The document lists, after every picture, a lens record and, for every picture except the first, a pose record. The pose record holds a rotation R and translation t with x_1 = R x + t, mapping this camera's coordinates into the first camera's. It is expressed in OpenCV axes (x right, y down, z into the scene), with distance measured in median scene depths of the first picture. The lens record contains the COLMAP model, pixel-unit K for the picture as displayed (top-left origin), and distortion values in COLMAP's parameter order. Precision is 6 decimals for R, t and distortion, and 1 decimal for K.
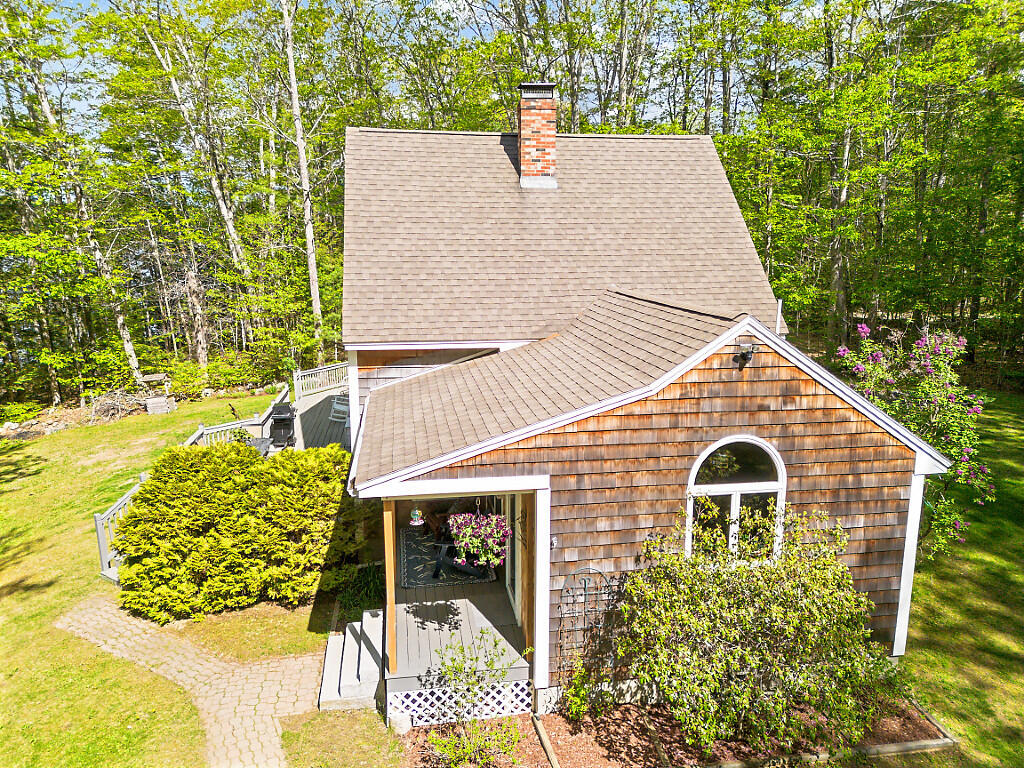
lens RADIAL K [[744.7, 0, 512.0], [0, 744.7, 384.0], [0, 0, 1]] dist [0.059969, -0.046329]
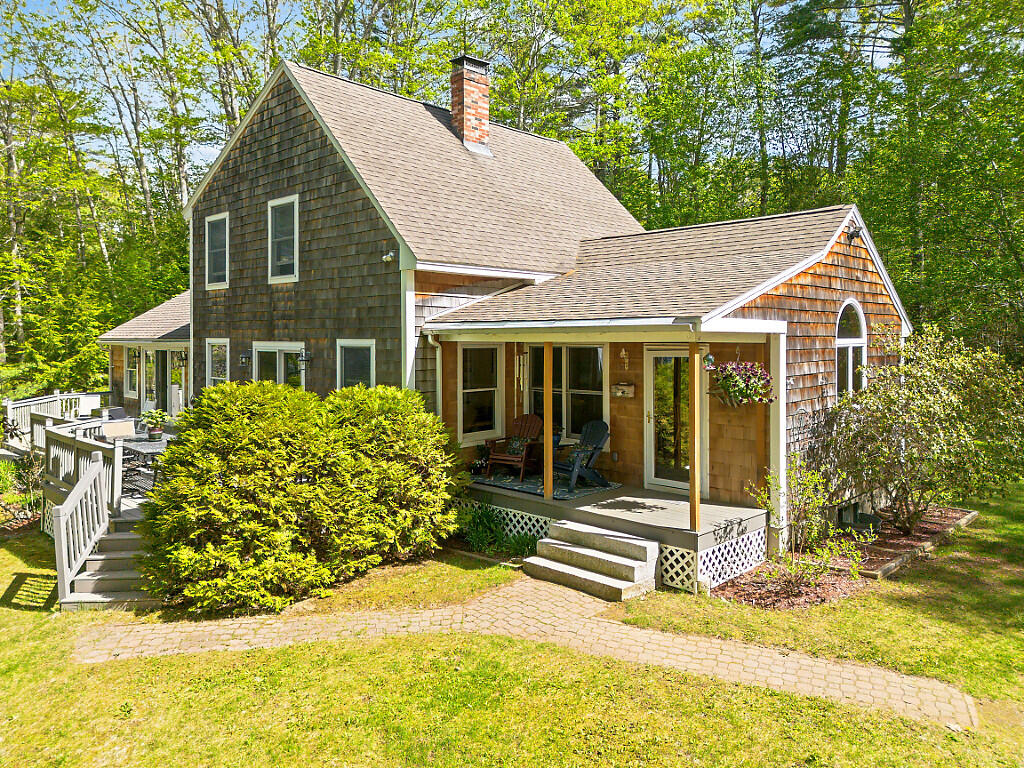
lens RADIAL K [[765.0, 0, 513.4], [0, 765.0, 339.4], [0, 0, 1]] dist [0.055560, -0.052761]
pose [[0.789531, -0.000710, 0.613710, -0.726953], [0.123259, 0.979806, -0.157439, 0.205441], [-0.601205, 0.199948, 0.773675, 0.248252]]
